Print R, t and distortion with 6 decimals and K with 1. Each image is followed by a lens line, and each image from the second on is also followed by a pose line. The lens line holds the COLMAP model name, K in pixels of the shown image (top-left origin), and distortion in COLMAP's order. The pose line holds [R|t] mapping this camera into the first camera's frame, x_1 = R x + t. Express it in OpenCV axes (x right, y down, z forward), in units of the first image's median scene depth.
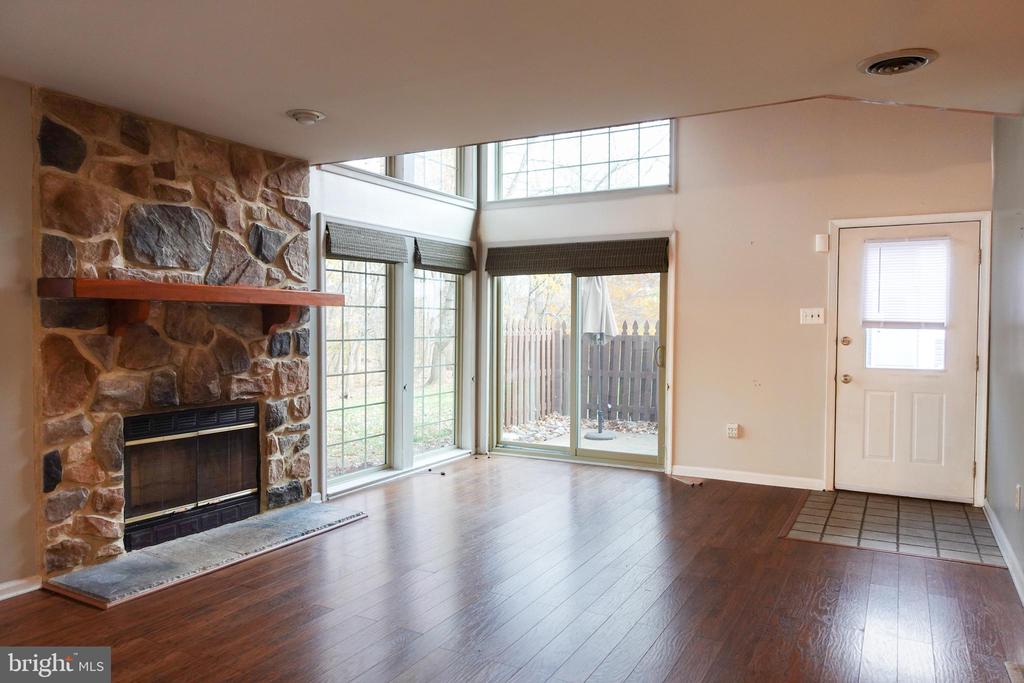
lens RADIAL K [[709.2, 0, 512.0], [0, 709.2, 341.5], [0, 0, 1]] dist [0.000662, 0.000280]
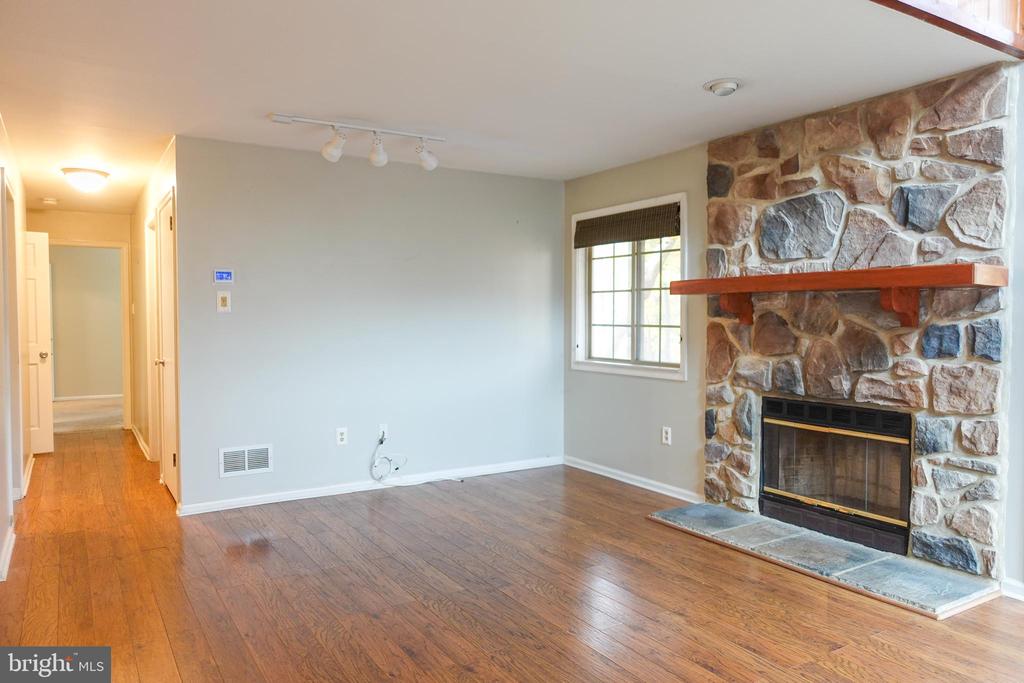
lens RADIAL K [[709.2, 0, 512.0], [0, 709.2, 341.5], [0, 0, 1]] dist [0.000662, 0.000280]
pose [[-0.490396, 0.023571, -0.871181, 0.587417], [-0.025094, 0.998838, 0.041151, -0.016298], [0.871138, 0.042042, -0.489235, 1.099836]]
